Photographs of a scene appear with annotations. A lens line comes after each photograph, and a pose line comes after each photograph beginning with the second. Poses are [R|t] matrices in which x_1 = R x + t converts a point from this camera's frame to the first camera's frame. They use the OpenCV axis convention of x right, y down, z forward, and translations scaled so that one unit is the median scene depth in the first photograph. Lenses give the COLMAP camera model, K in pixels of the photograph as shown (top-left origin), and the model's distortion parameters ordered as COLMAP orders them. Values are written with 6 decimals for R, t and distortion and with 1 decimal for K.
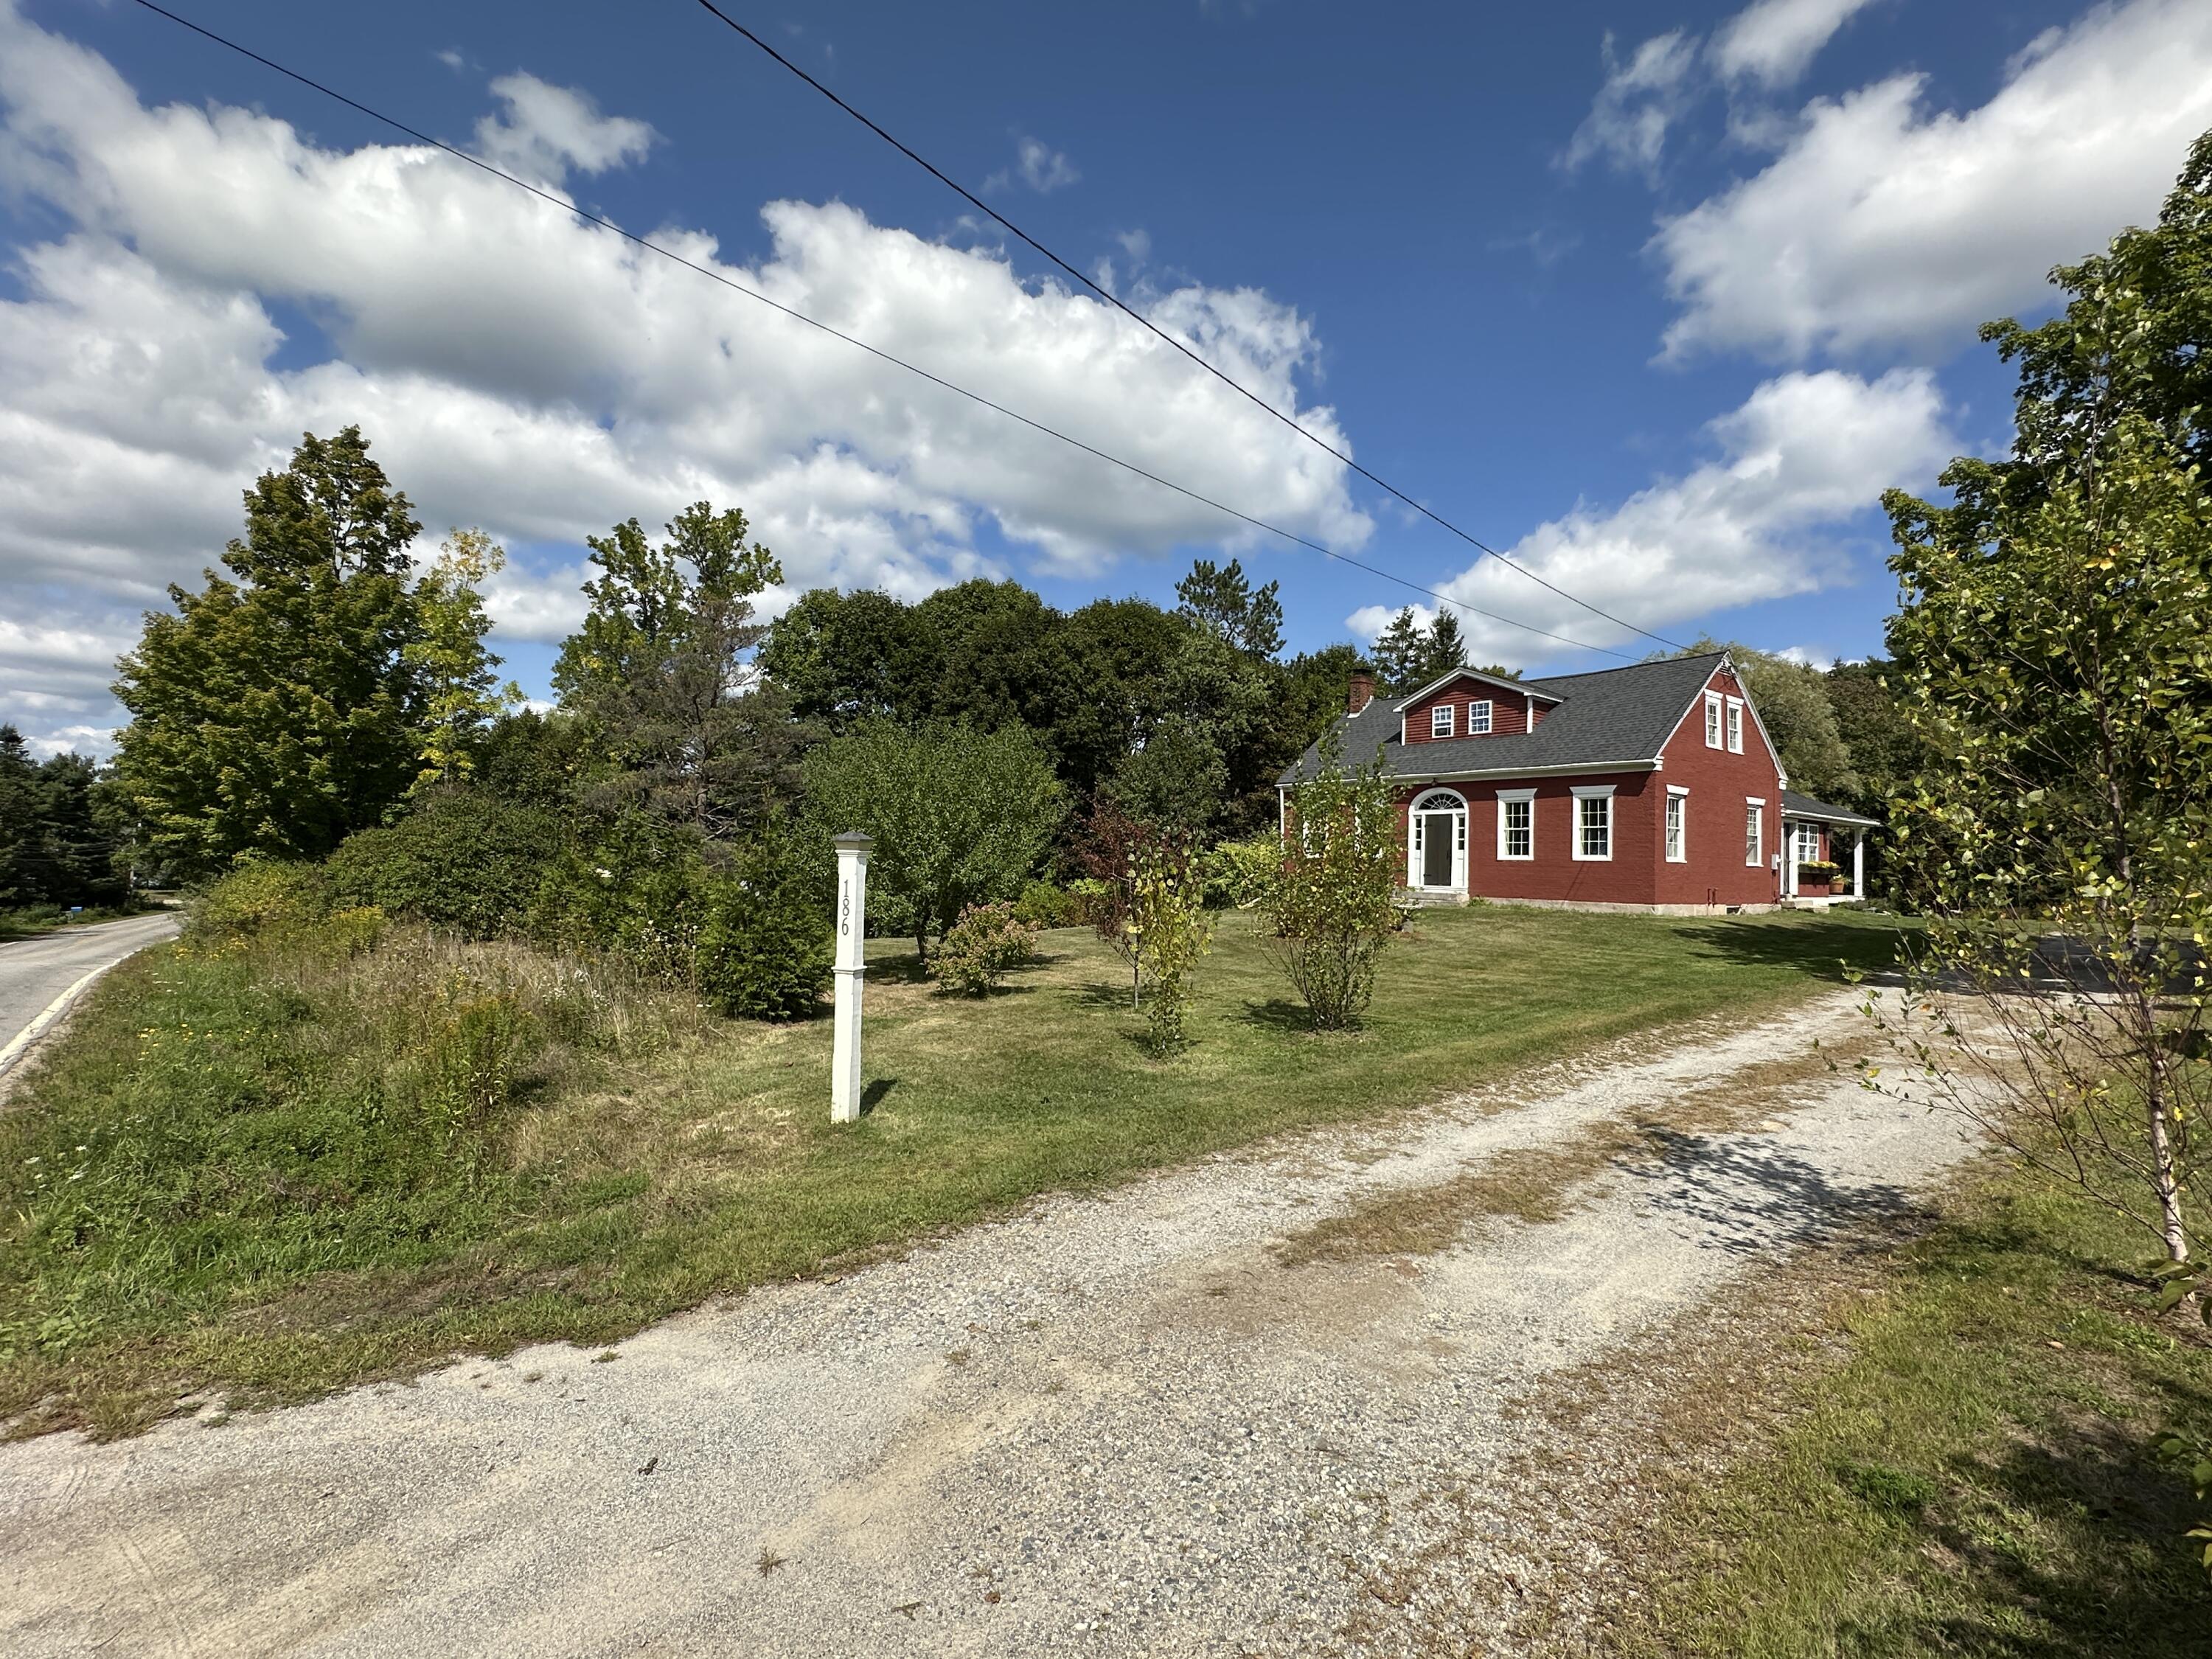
lens RADIAL K [[1028.2, 0, 1112.3], [0, 1028.2, 830.5], [0, 0, 1]] dist [0.000289, -0.000315]
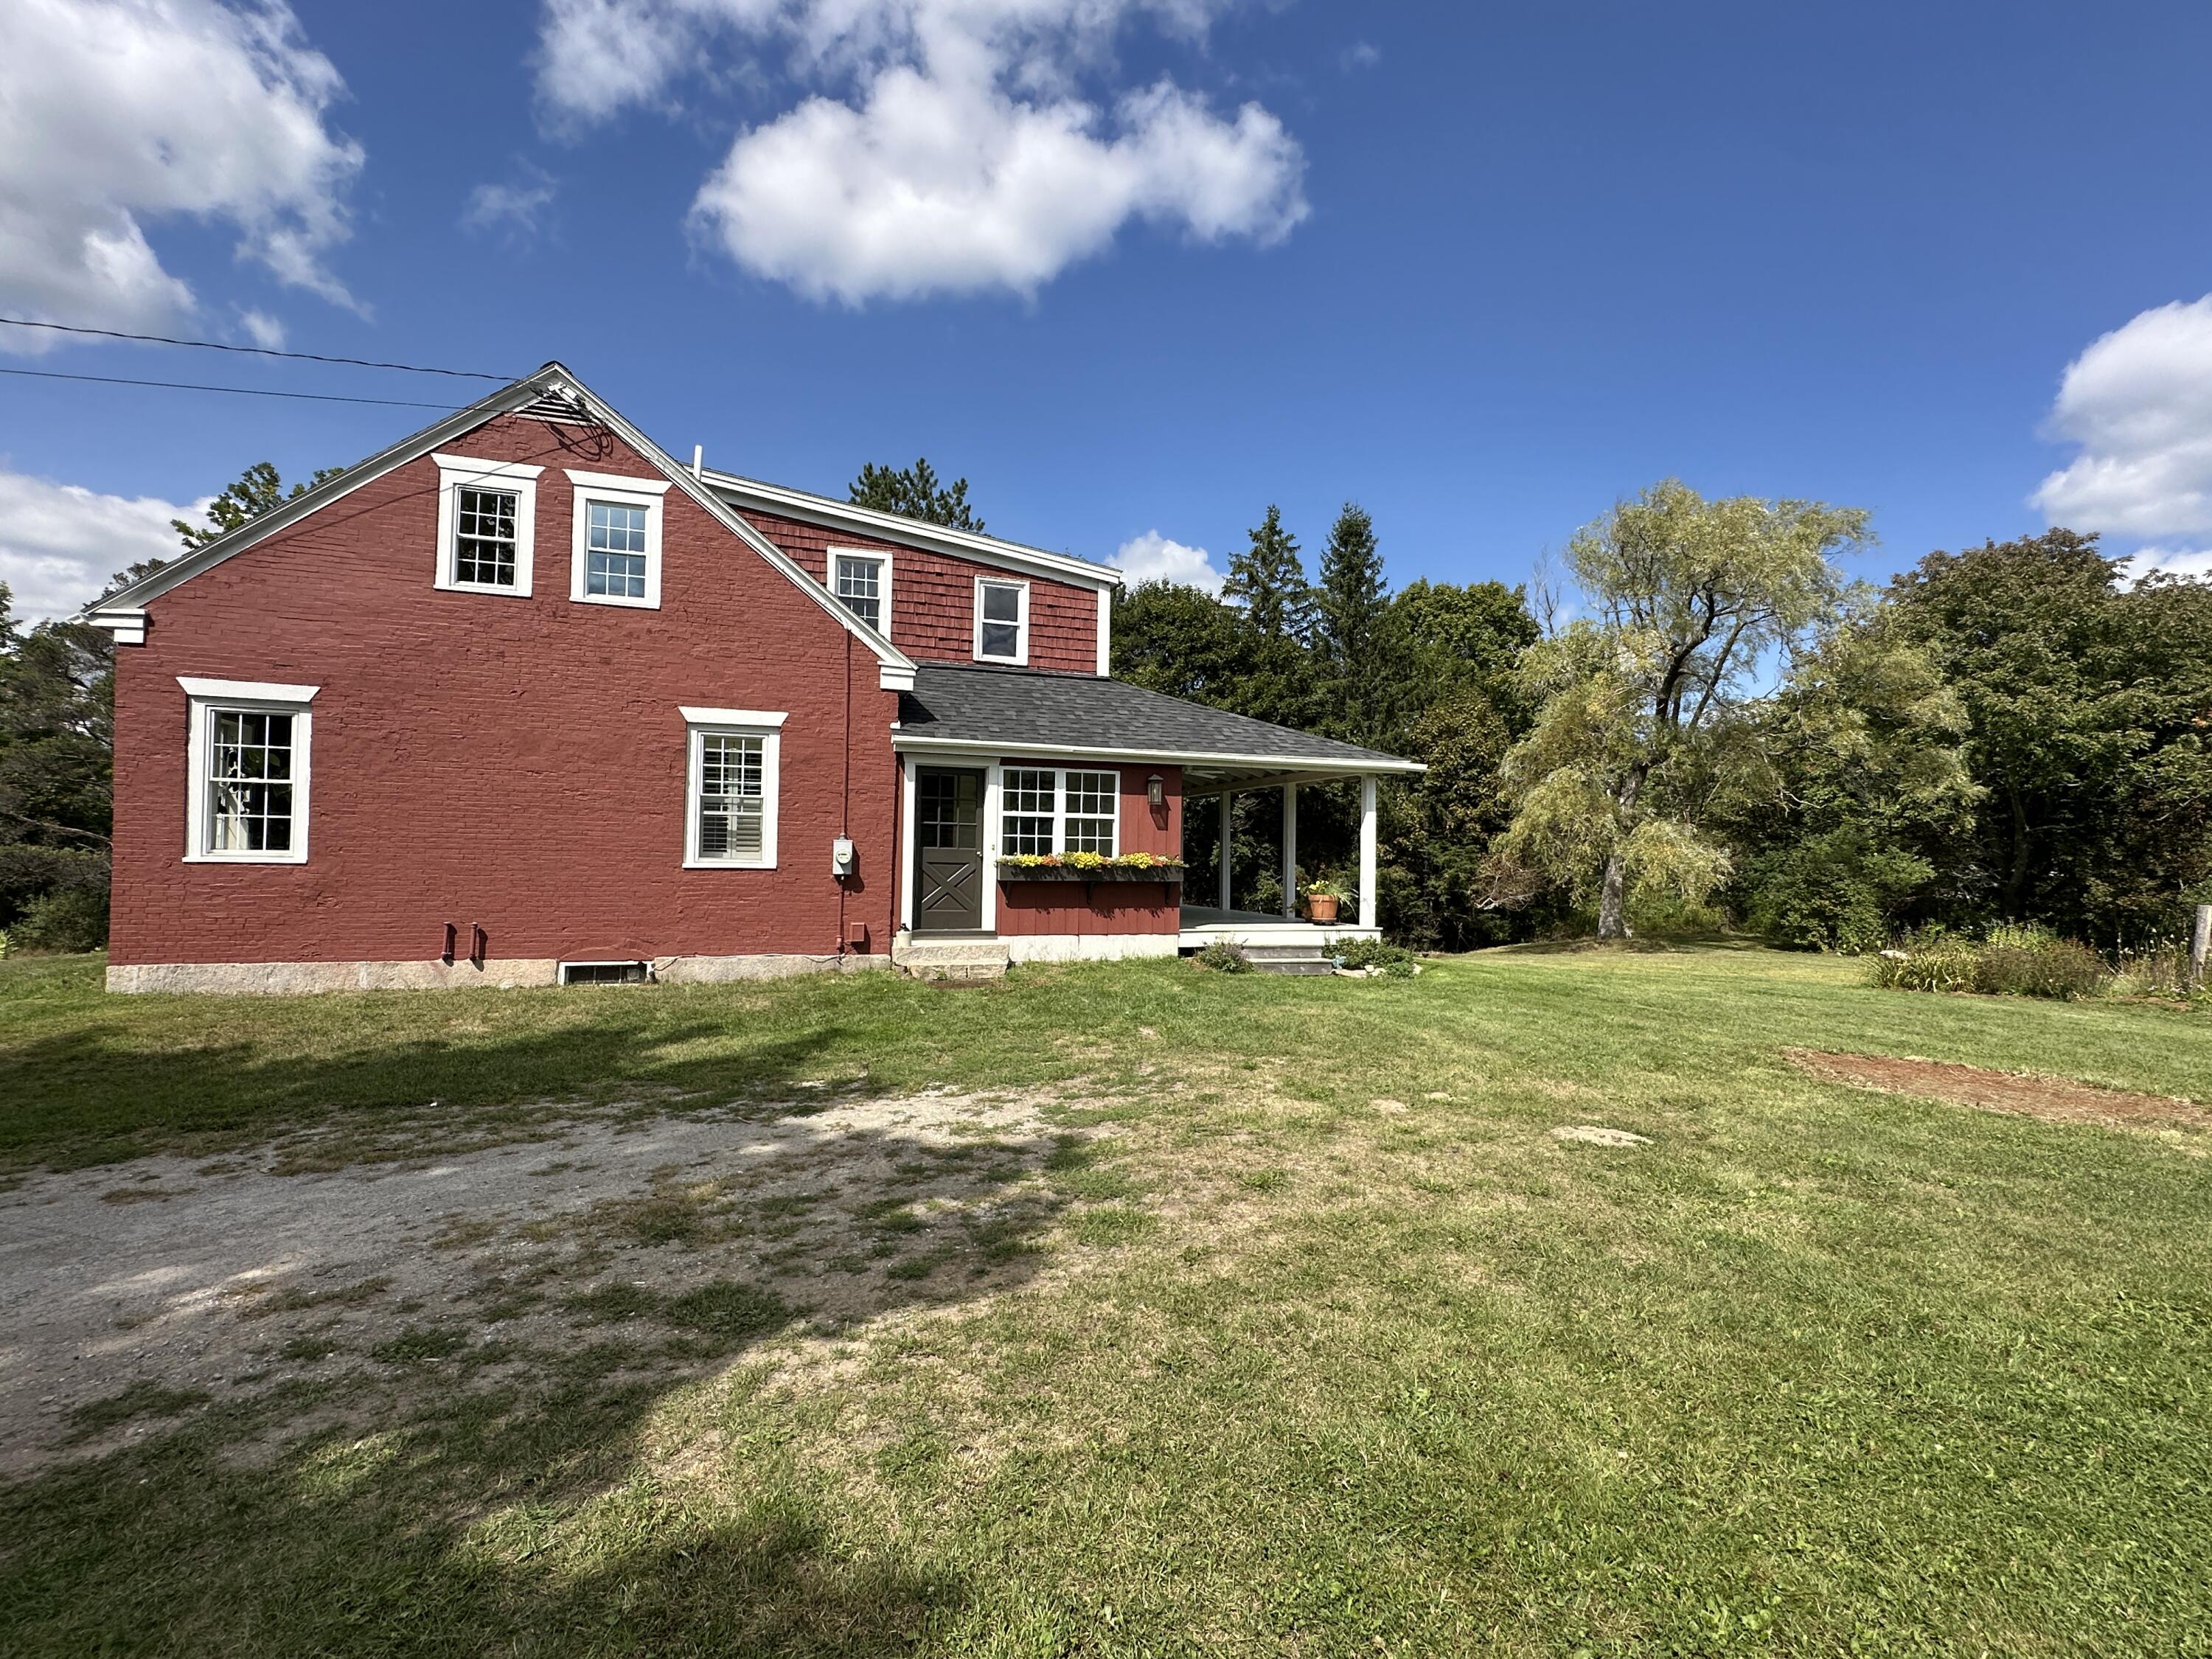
lens RADIAL K [[1028.2, 0, 1112.3], [0, 1028.2, 830.5], [0, 0, 1]] dist [0.000289, -0.000315]
pose [[0.950320, -0.018044, -0.310751, 0.856749], [0.019312, 0.999813, 0.001006, 0.020340], [0.310675, -0.006957, 0.950491, 0.602771]]
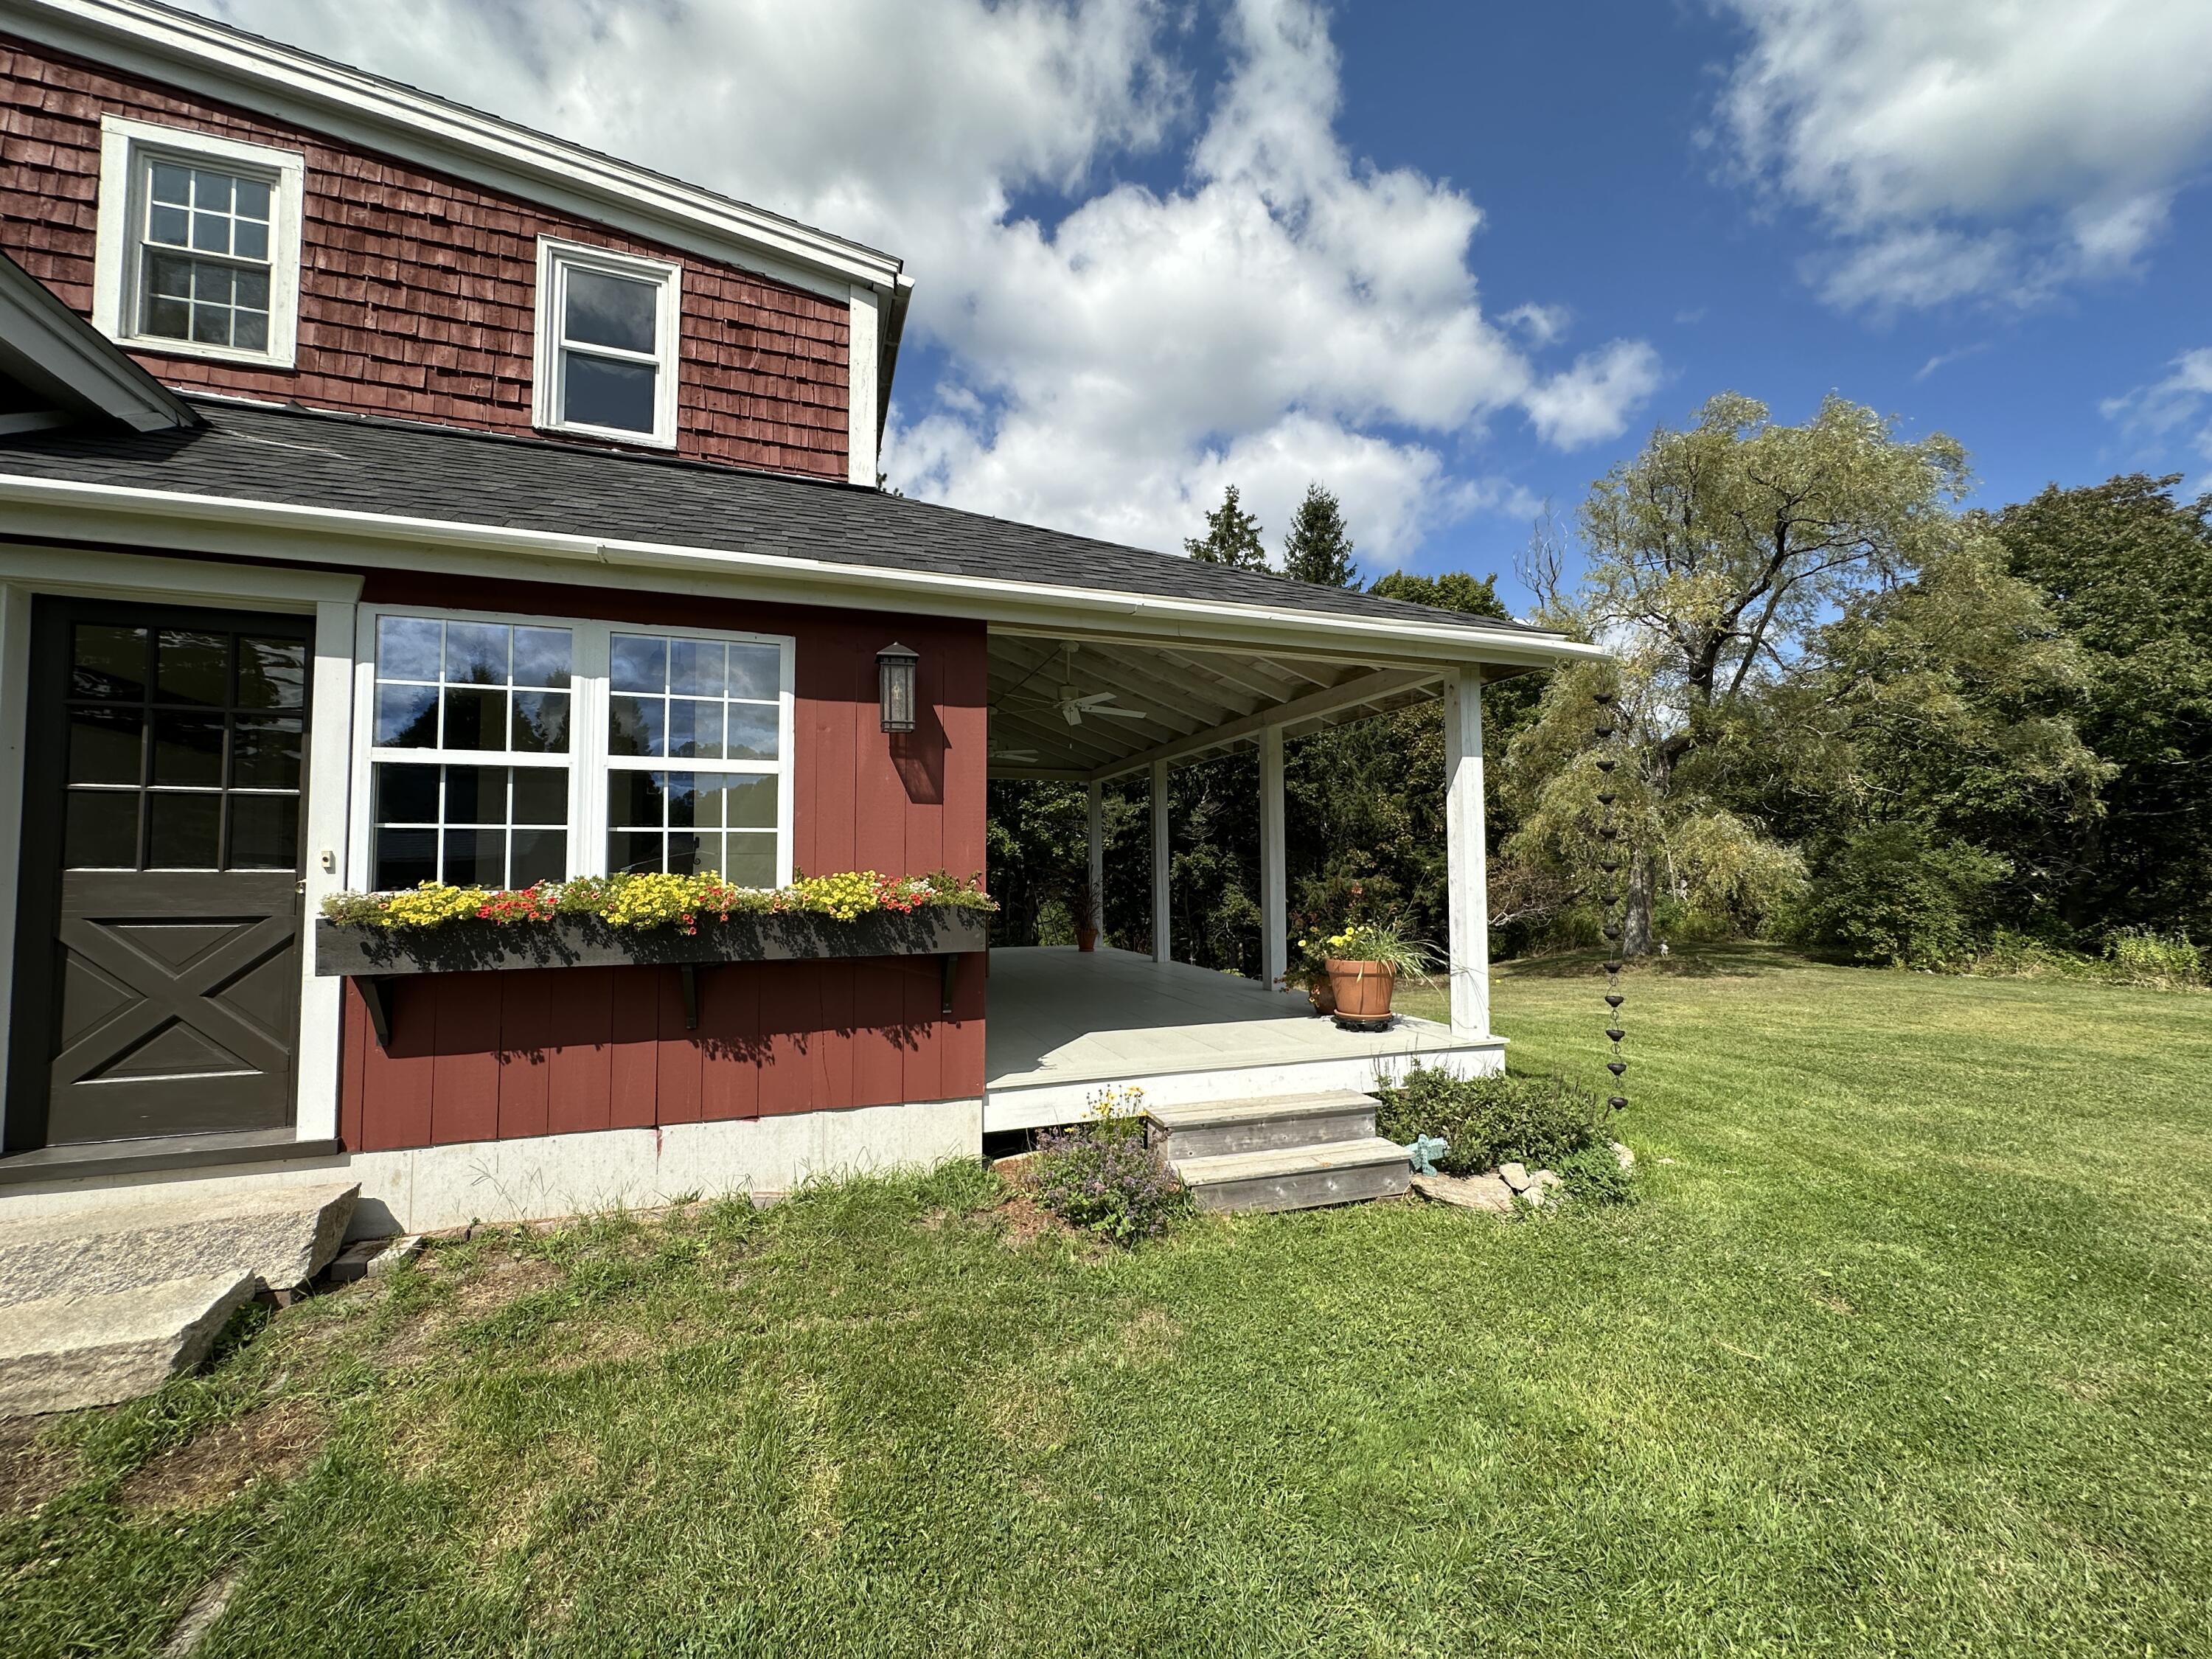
lens RADIAL K [[884.7, 0, 1106.6], [0, 884.7, 834.1], [0, 0, 1]] dist [-0.000018, 0.000119]
pose [[0.951502, -0.042669, -0.304669, 0.803636], [0.040465, 0.999089, -0.013550, 0.028781], [0.304969, 0.000564, 0.952362, 0.926649]]
